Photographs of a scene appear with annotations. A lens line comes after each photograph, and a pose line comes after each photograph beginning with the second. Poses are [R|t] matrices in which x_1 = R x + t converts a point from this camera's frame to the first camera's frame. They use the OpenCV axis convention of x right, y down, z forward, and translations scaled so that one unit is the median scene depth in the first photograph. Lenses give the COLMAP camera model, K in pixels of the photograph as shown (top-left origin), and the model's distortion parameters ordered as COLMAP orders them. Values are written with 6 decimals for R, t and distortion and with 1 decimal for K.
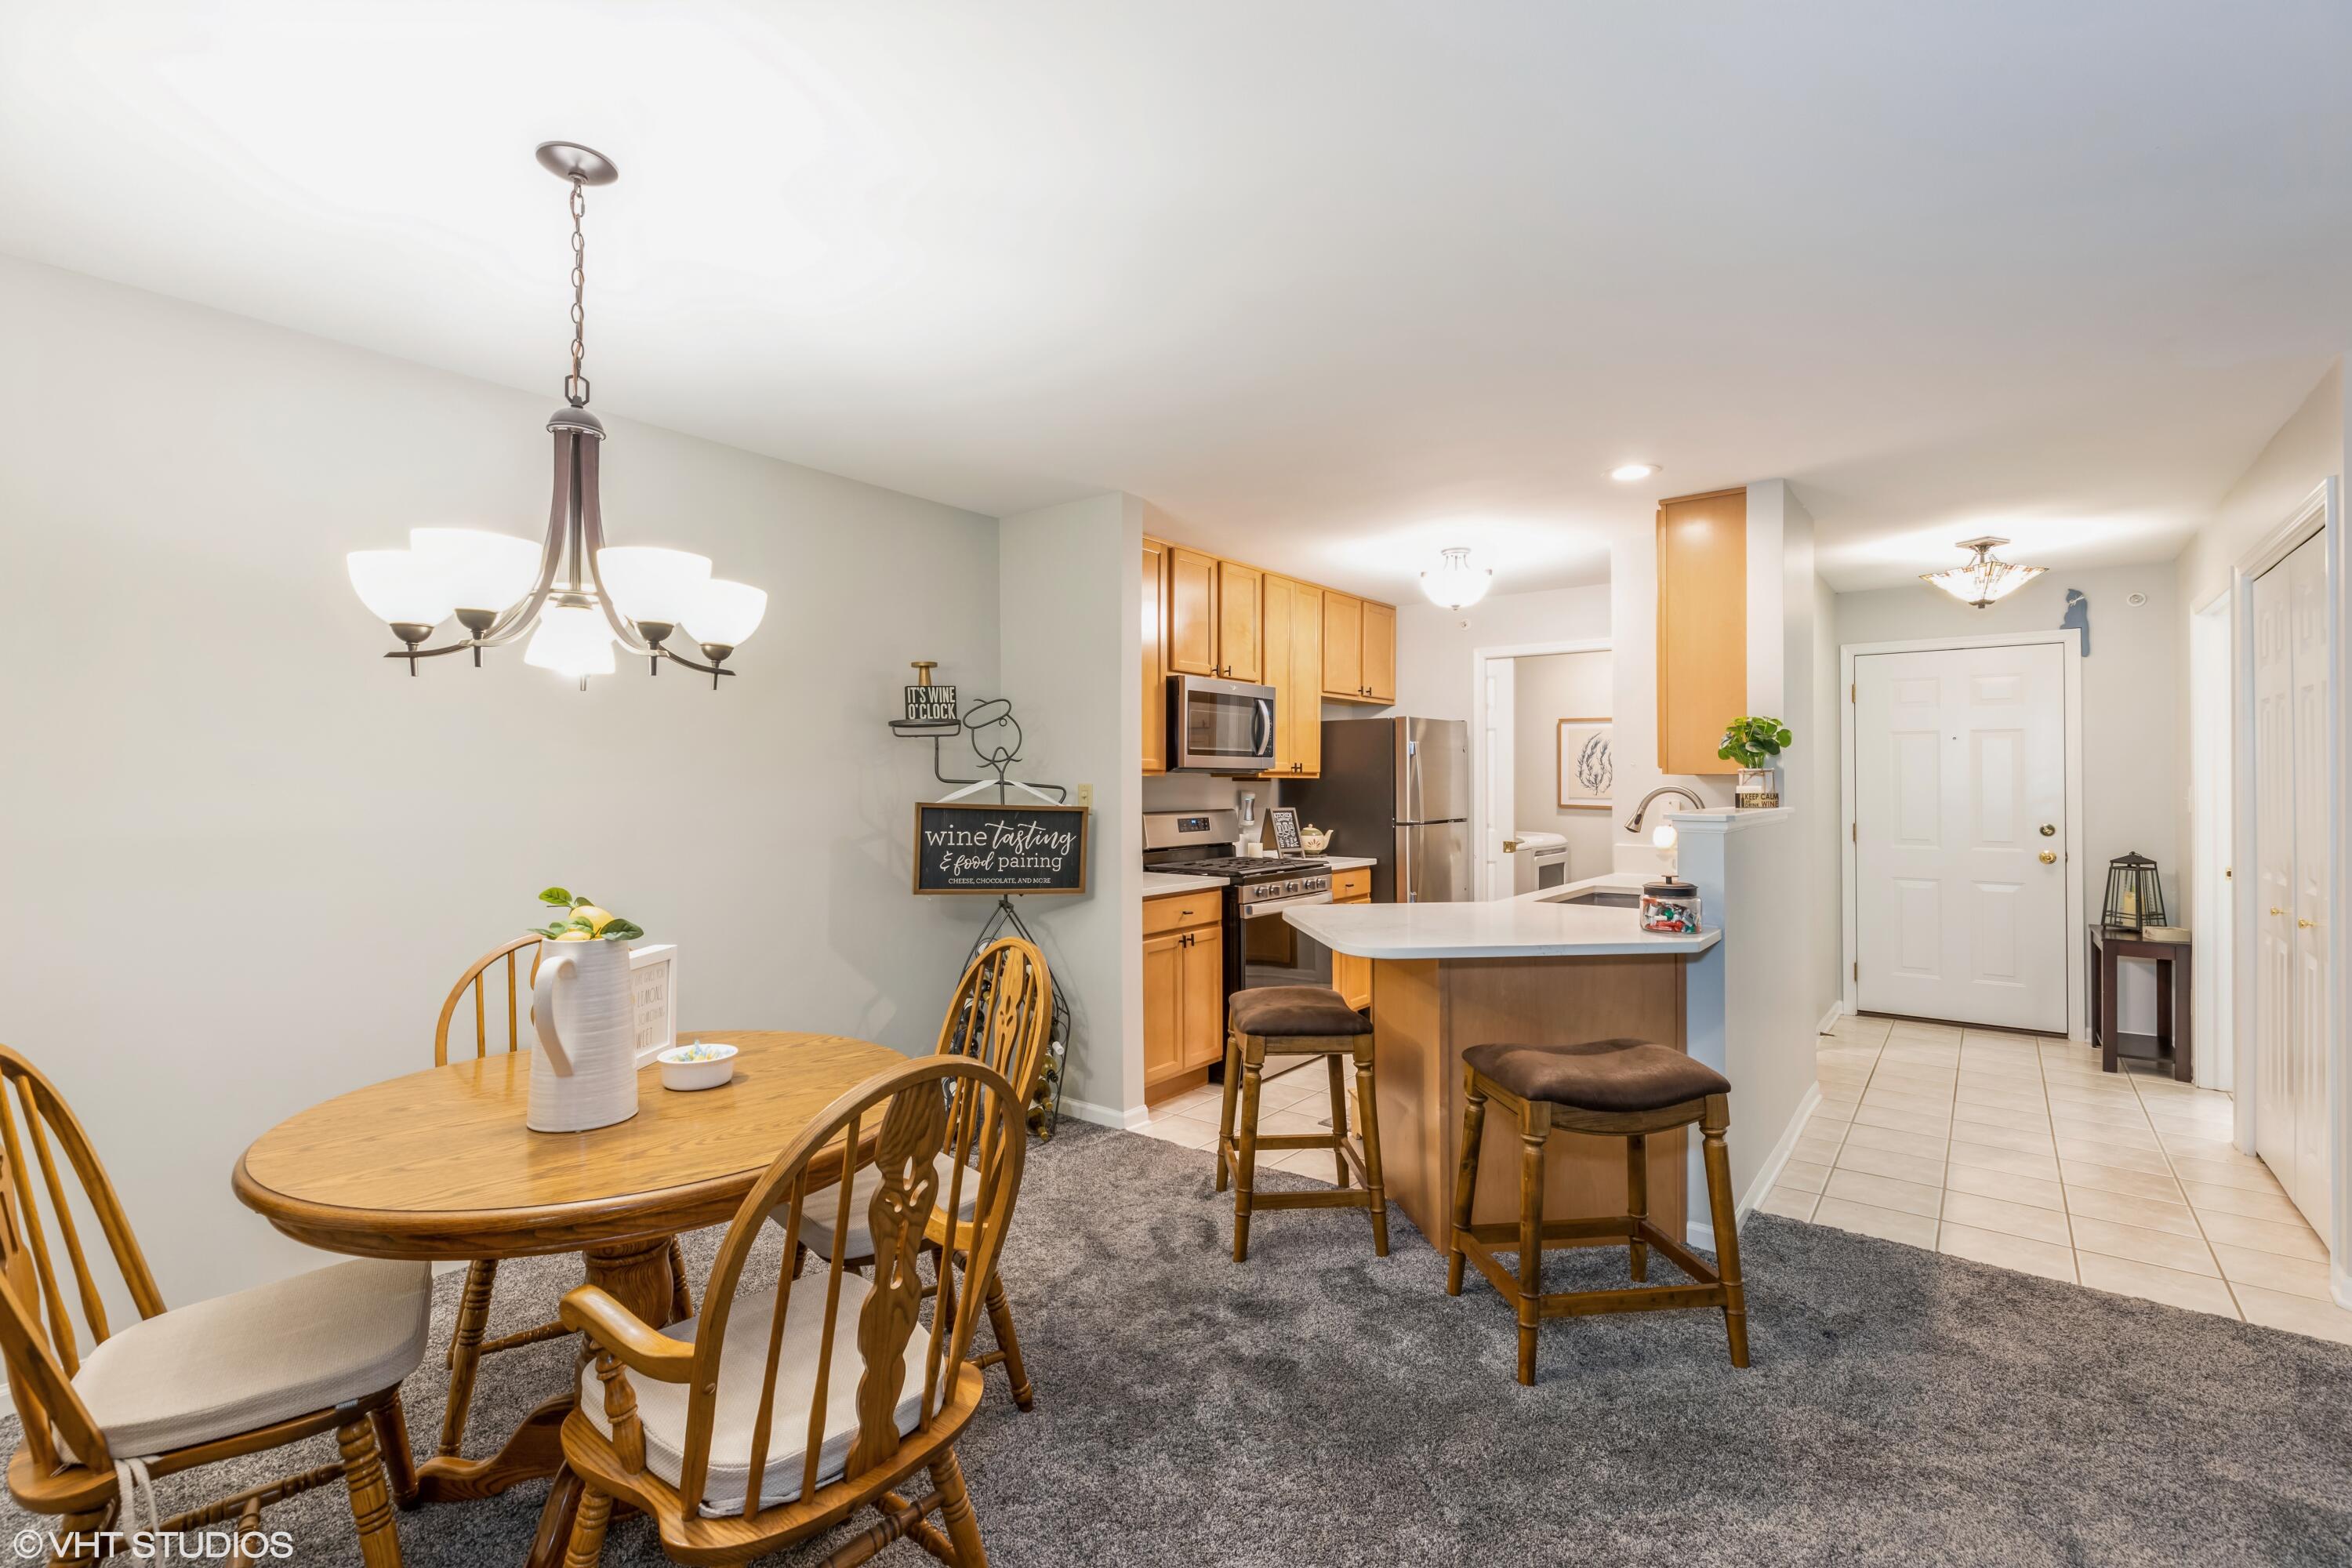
lens RADIAL K [[1031.2, 0, 1176.0], [0, 1031.2, 784.0], [0, 0, 1]] dist [-0.000708, -0.000043]
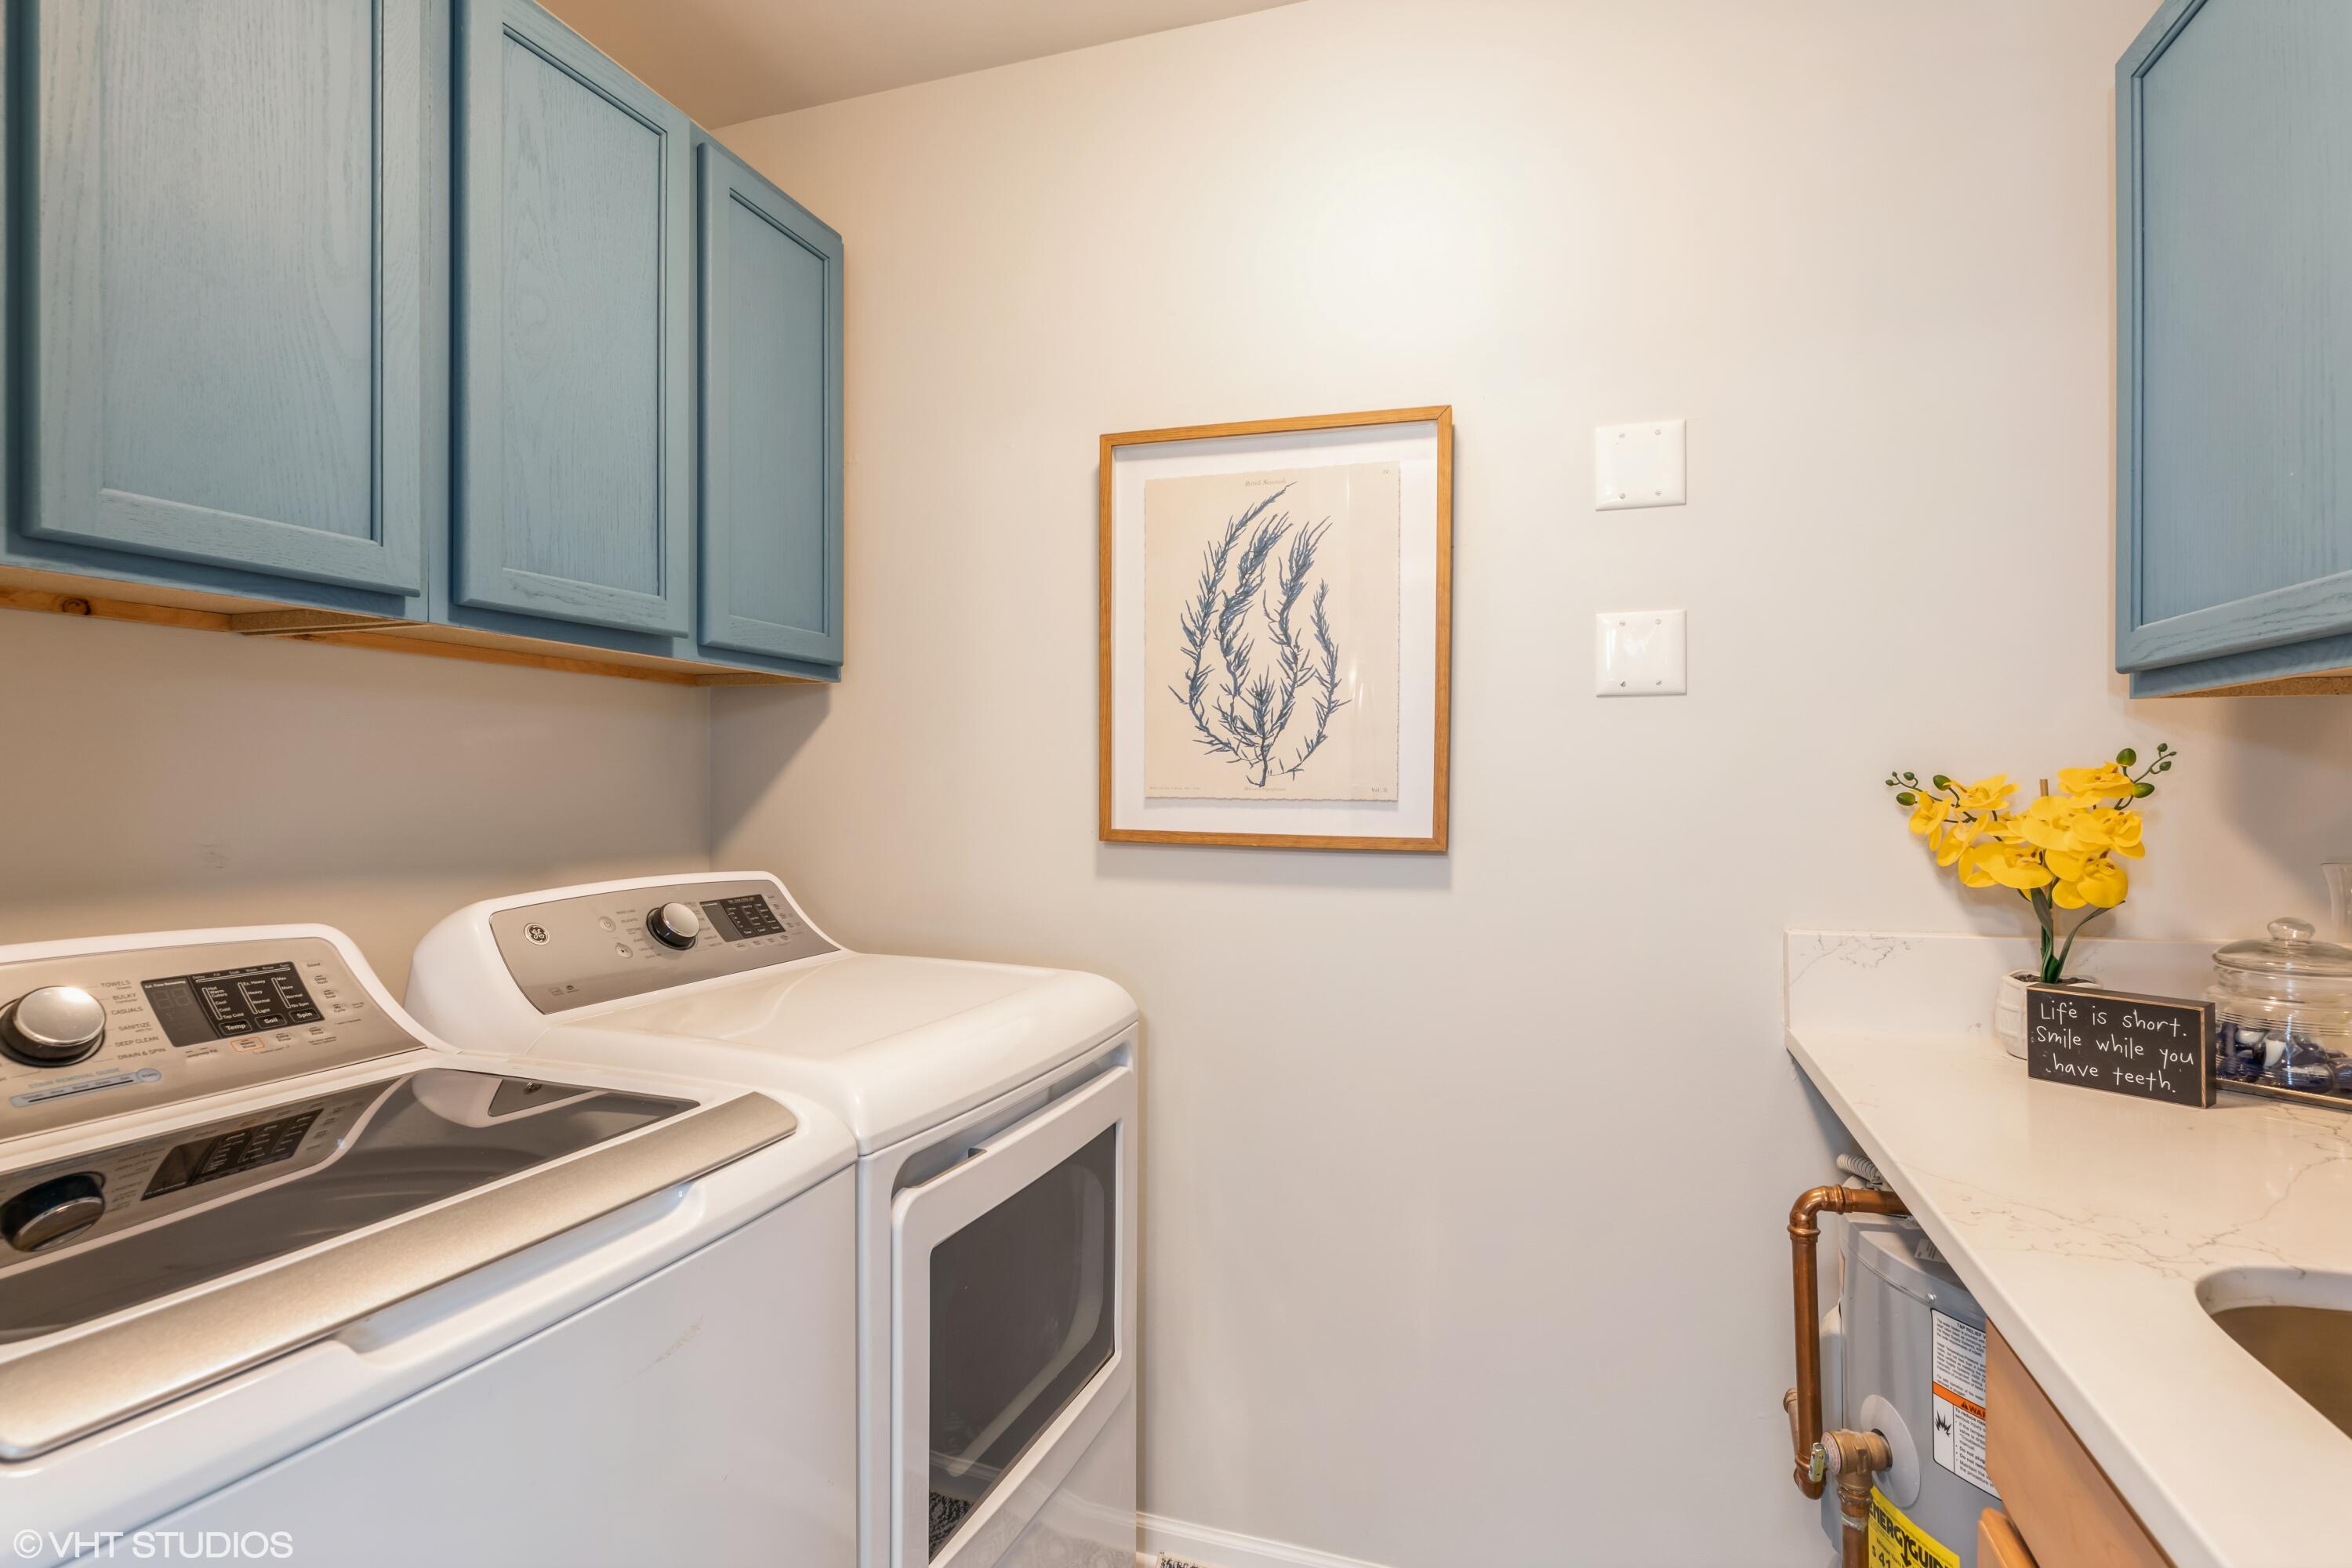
lens RADIAL K [[1173.2, 0, 1176.0], [0, 1173.2, 784.0], [0, 0, 1]] dist [-0.000334, -0.000031]
pose [[0.942104, 0.000615, 0.335320, 0.309720], [-0.003353, 0.999966, 0.007588, 0.008275], [-0.335304, -0.008273, 0.942074, 0.777660]]
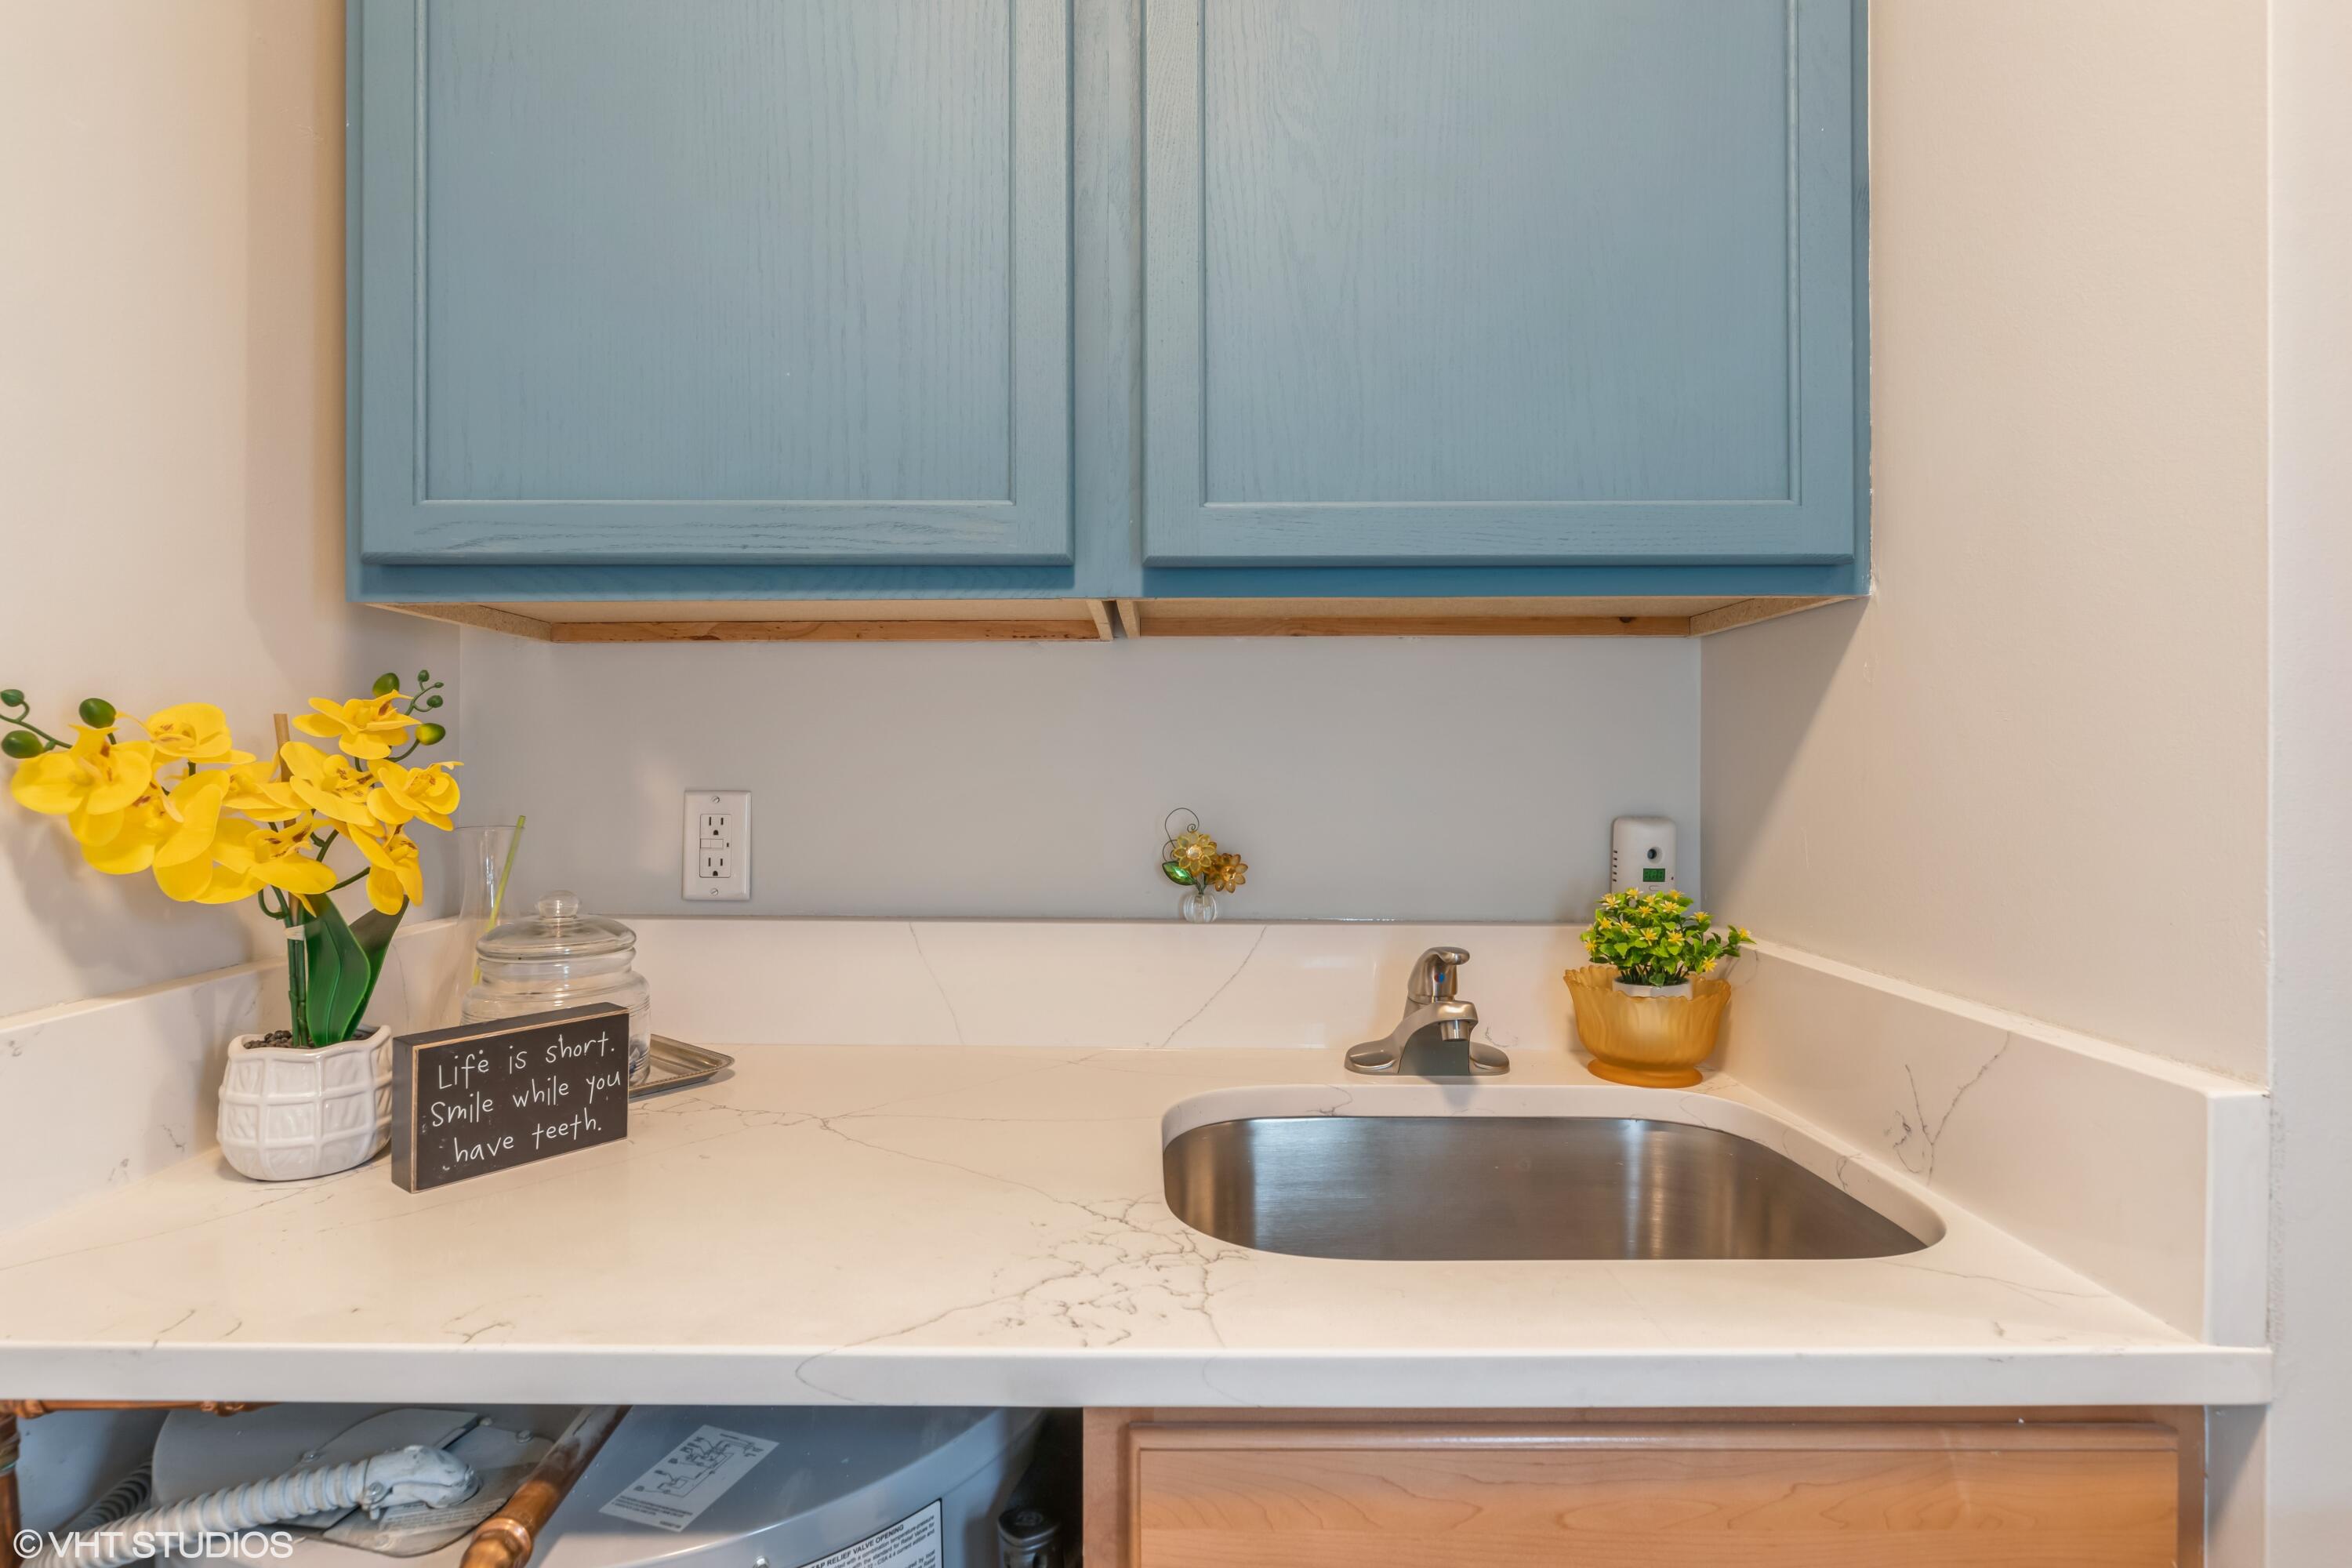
lens RADIAL K [[1173.2, 0, 1176.0], [0, 1173.2, 784.0], [0, 0, 1]] dist [-0.000334, -0.000031]
pose [[-0.626055, -0.001747, 0.779777, 0.431259], [-0.000549, 0.999998, 0.001799, 0.024752], [-0.779779, 0.000698, -0.626055, 1.101985]]
